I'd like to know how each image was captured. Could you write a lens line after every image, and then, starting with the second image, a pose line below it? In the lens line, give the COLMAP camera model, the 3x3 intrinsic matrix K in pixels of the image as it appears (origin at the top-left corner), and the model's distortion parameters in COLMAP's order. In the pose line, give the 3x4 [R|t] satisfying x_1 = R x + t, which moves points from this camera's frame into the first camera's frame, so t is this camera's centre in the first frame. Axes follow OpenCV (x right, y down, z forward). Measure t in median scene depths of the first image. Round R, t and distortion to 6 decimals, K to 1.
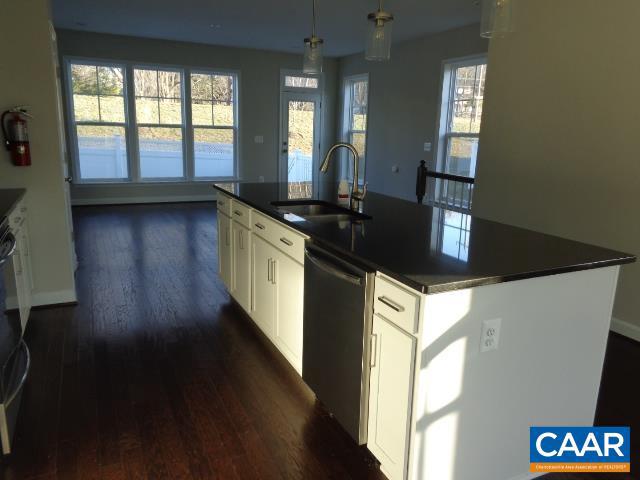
lens RADIAL K [[486.2, 0, 321.6], [0, 486.2, 238.5], [0, 0, 1]] dist [0.009403, 0.010995]
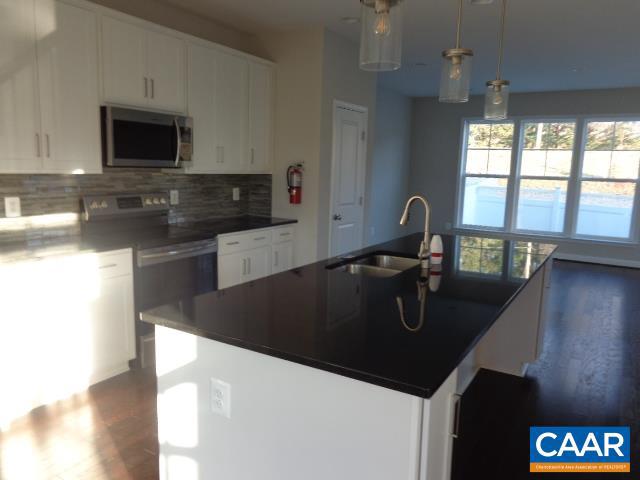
lens RADIAL K [[486.2, 0, 323.8], [0, 486.2, 236.3], [0, 0, 1]] dist [0.009403, 0.010995]
pose [[0.548342, 0.108960, -0.829125, 0.253560], [-0.199226, 0.979949, -0.002978, -0.029109], [0.812176, 0.166816, 0.559055, 0.127384]]
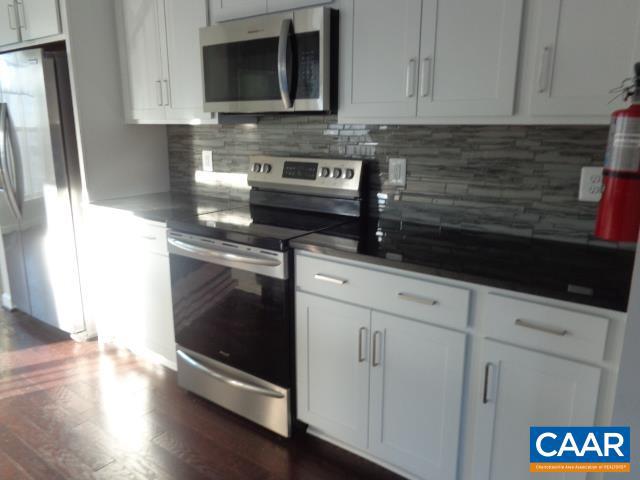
lens RADIAL K [[486.2, 0, 319.4], [0, 486.2, 238.9], [0, 0, 1]] dist [0.009403, 0.010995]
pose [[-0.891627, 0.078888, -0.445845, -0.108597], [-0.122885, 0.905580, 0.405986, -0.113107], [0.435776, 0.416776, -0.797745, 0.504309]]
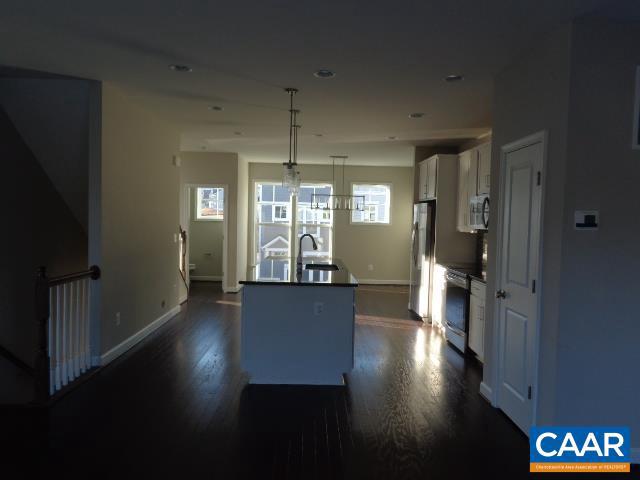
lens RADIAL K [[486.2, 0, 320.1], [0, 486.2, 238.8], [0, 0, 1]] dist [0.009403, 0.010995]
pose [[-0.907214, -0.046361, 0.418108, -0.291661], [0.065170, 0.966421, 0.248564, -0.239625], [-0.415592, 0.252749, -0.873729, 0.958332]]
